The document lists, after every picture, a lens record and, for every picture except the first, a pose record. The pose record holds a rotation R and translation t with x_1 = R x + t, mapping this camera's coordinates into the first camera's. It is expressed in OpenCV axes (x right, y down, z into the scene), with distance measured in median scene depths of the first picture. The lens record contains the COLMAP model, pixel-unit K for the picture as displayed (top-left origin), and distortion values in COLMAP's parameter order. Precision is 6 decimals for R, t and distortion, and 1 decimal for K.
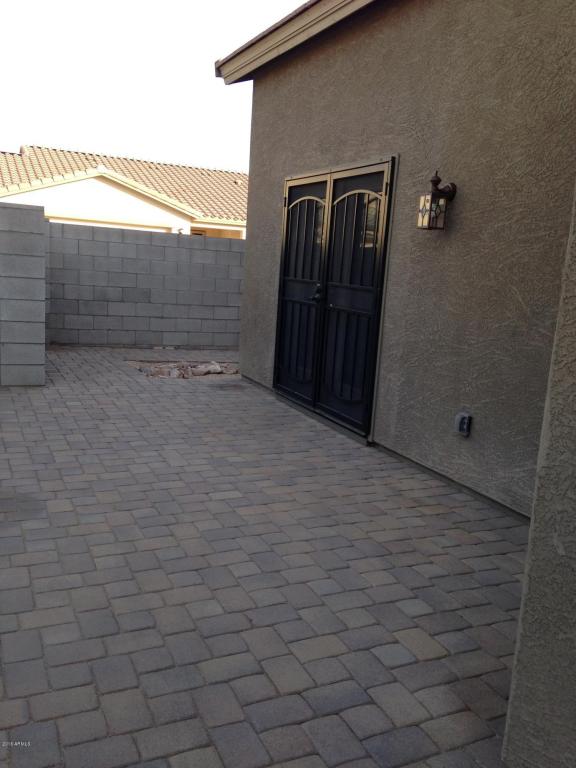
lens RADIAL K [[693.2, 0, 288.0], [0, 693.2, 384.0], [0, 0, 1]] dist [0.166237, -0.269746]
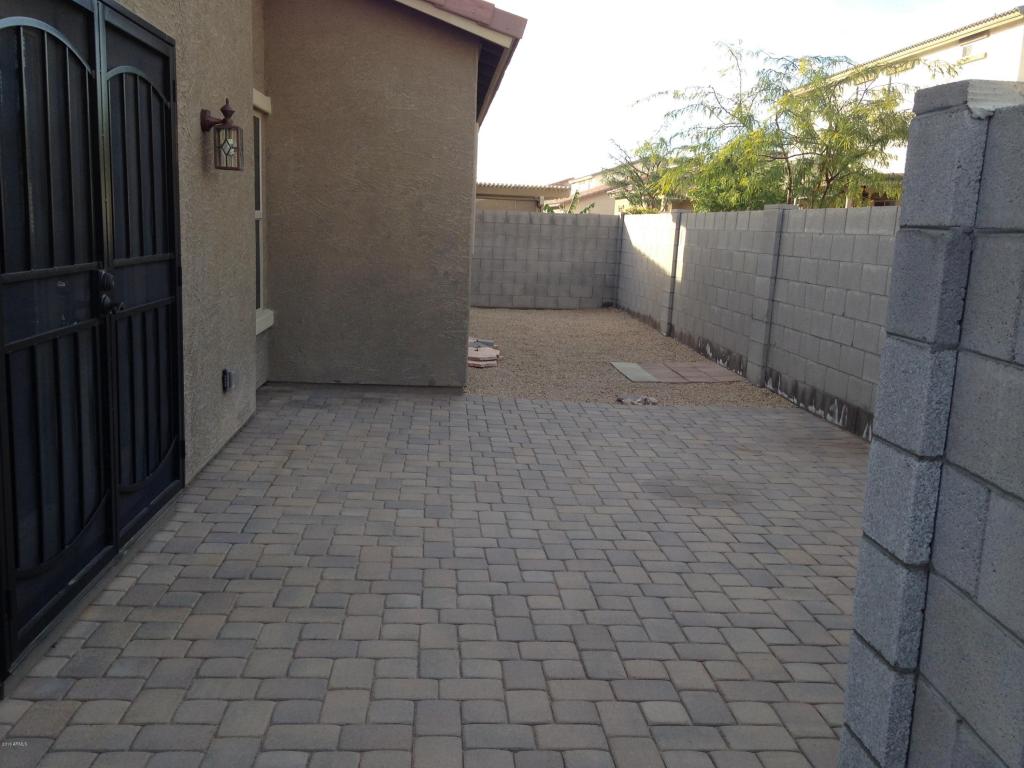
lens RADIAL K [[924.2, 0, 512.0], [0, 924.2, 384.0], [0, 0, 1]] dist [0.166237, -0.269746]
pose [[-0.934305, -0.163972, 0.316526, -0.469126], [-0.047126, 0.936950, 0.346271, -0.362494], [-0.353347, 0.308606, -0.883124, 1.827215]]
